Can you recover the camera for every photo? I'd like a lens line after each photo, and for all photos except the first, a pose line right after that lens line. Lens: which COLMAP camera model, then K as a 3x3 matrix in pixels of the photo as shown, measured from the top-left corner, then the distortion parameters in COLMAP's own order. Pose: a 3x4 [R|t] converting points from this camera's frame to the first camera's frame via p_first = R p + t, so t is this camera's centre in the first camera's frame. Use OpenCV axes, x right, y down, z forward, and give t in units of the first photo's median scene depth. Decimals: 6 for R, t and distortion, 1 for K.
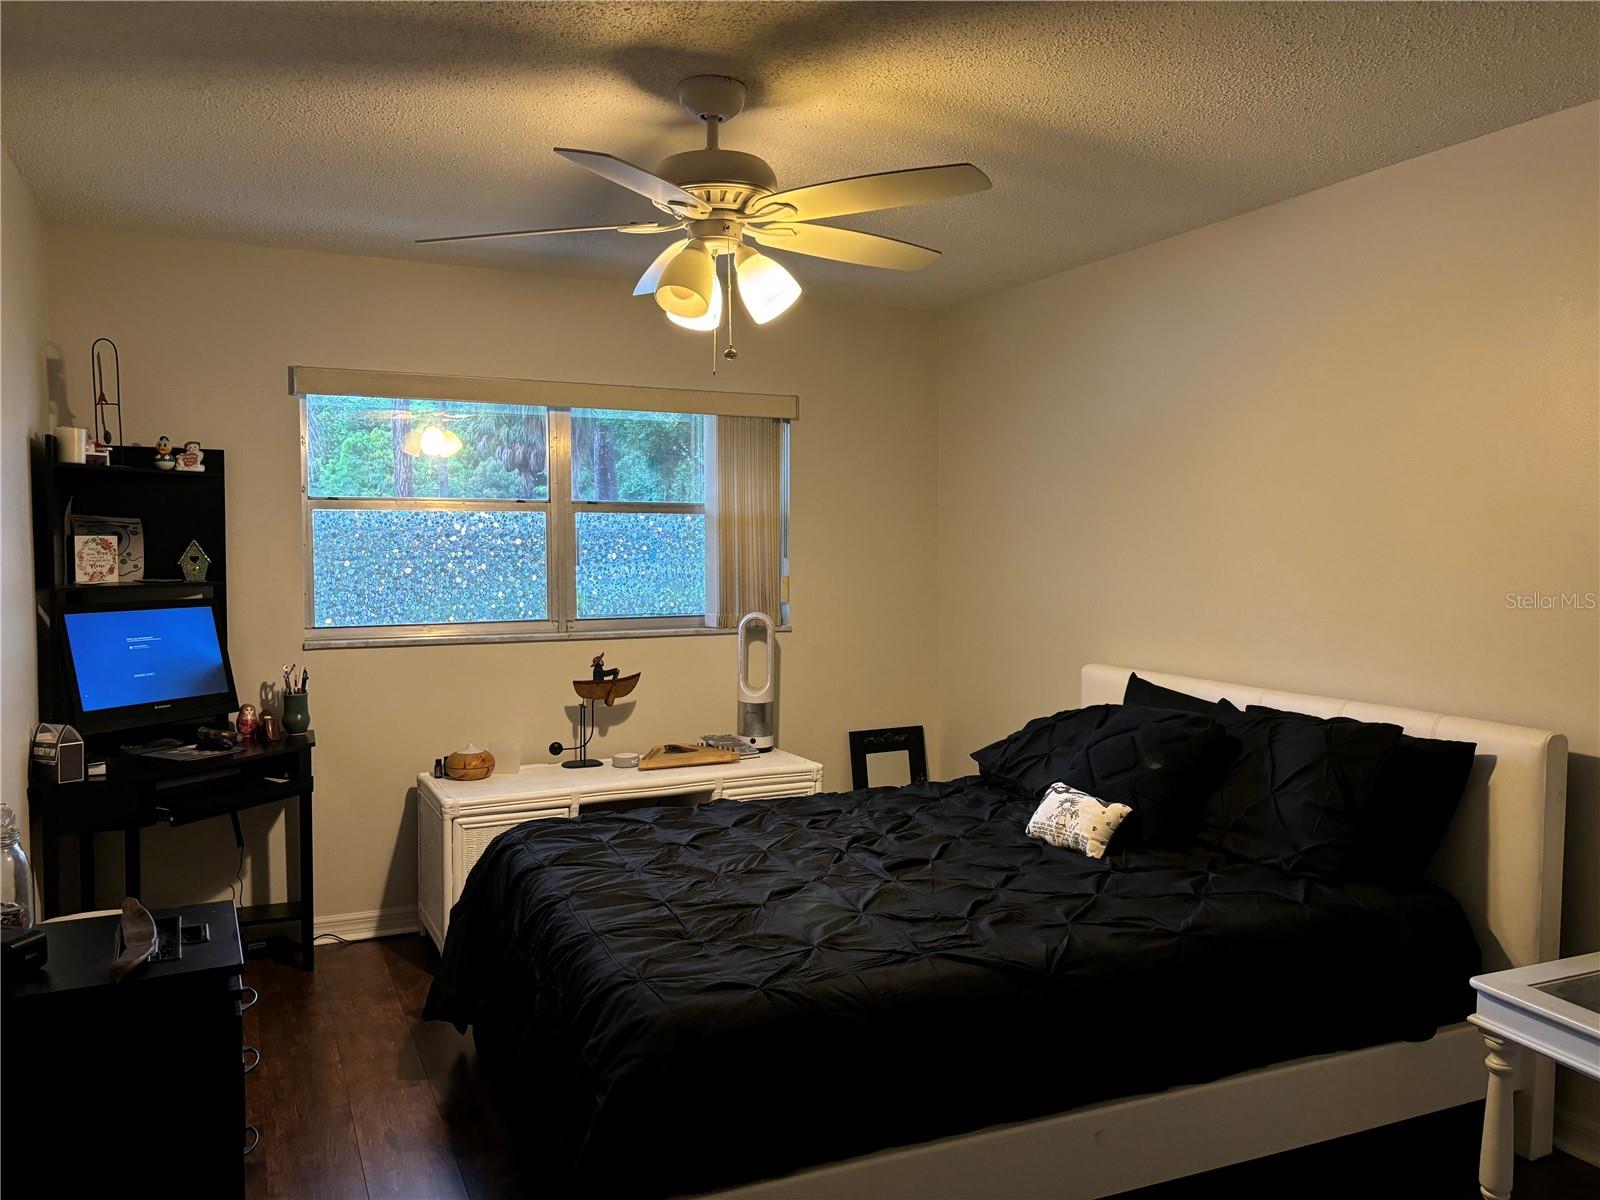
lens RADIAL K [[1184.3, 0, 799.5], [0, 1184.3, 597.9], [0, 0, 1]] dist [0.028161, 0.000066]
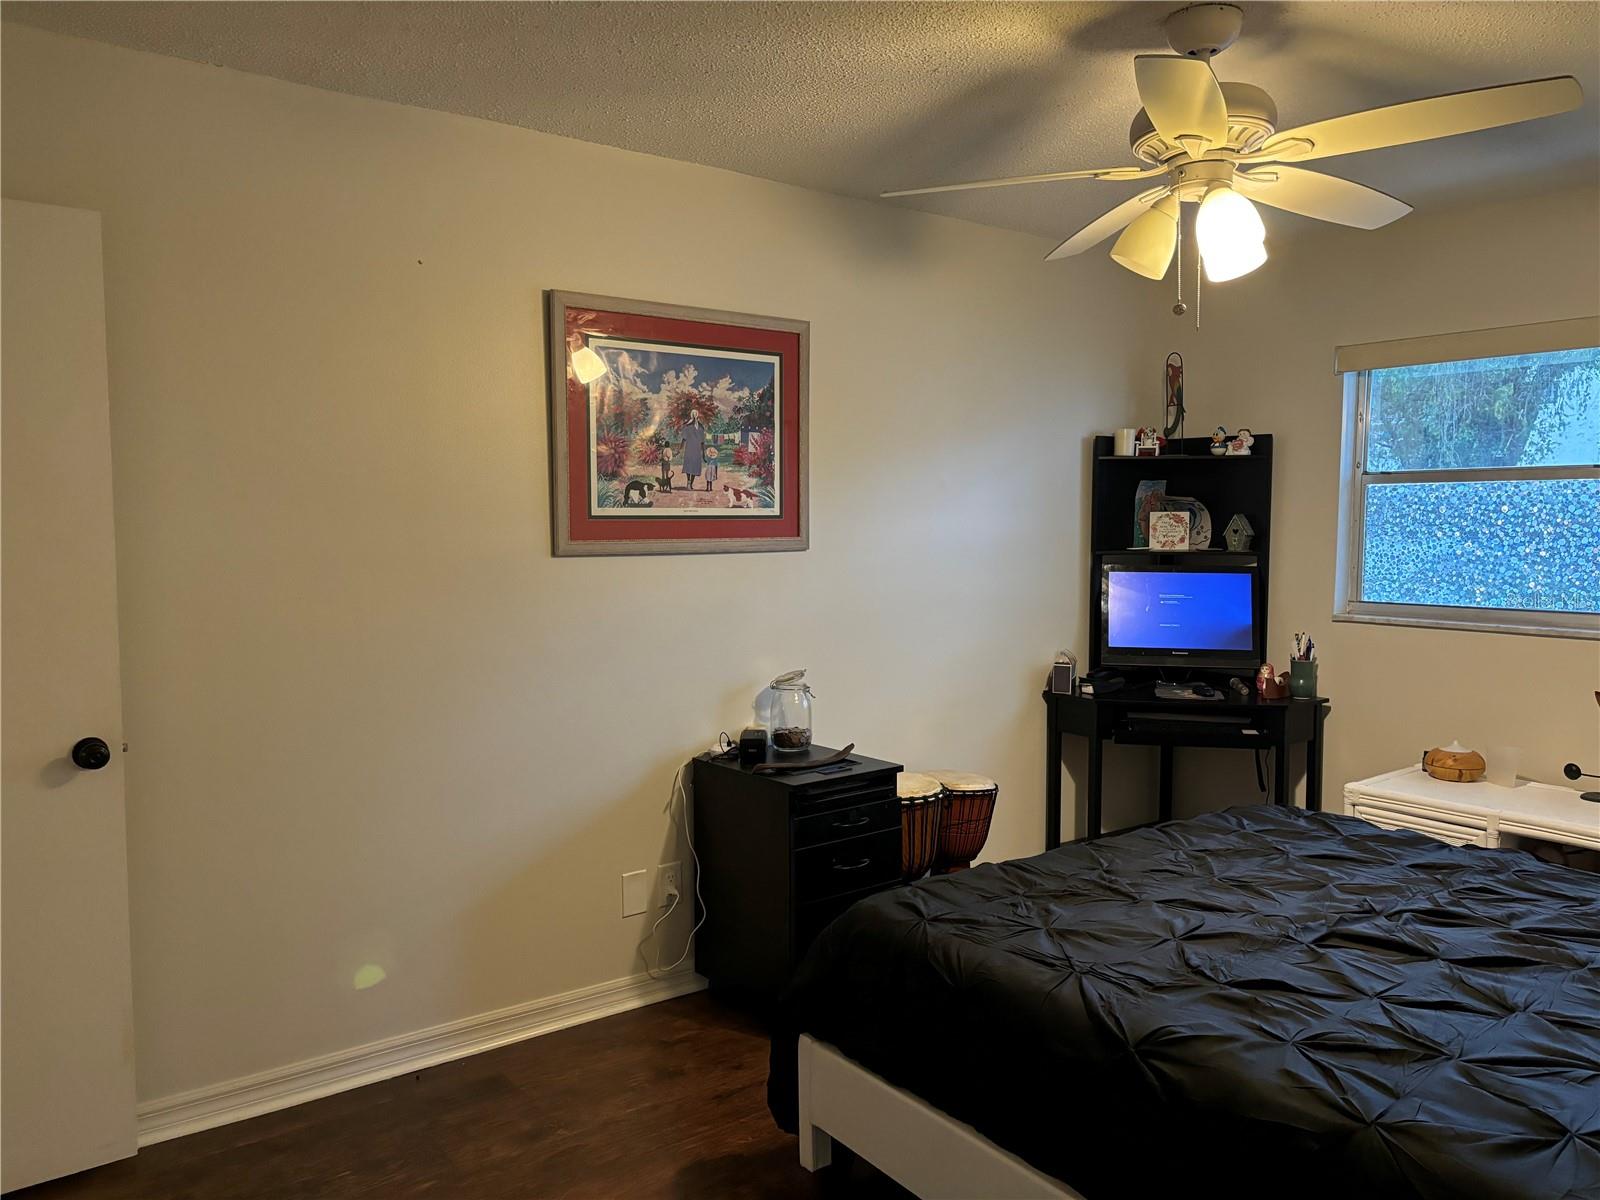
lens RADIAL K [[1184.3, 0, 796.8], [0, 1184.3, 603.3], [0, 0, 1]] dist [0.028161, 0.000066]
pose [[0.241063, 0.073052, -0.967756, 0.519156], [-0.048801, 0.996814, 0.063090, -0.015818], [0.969282, 0.032019, 0.243860, 0.319028]]
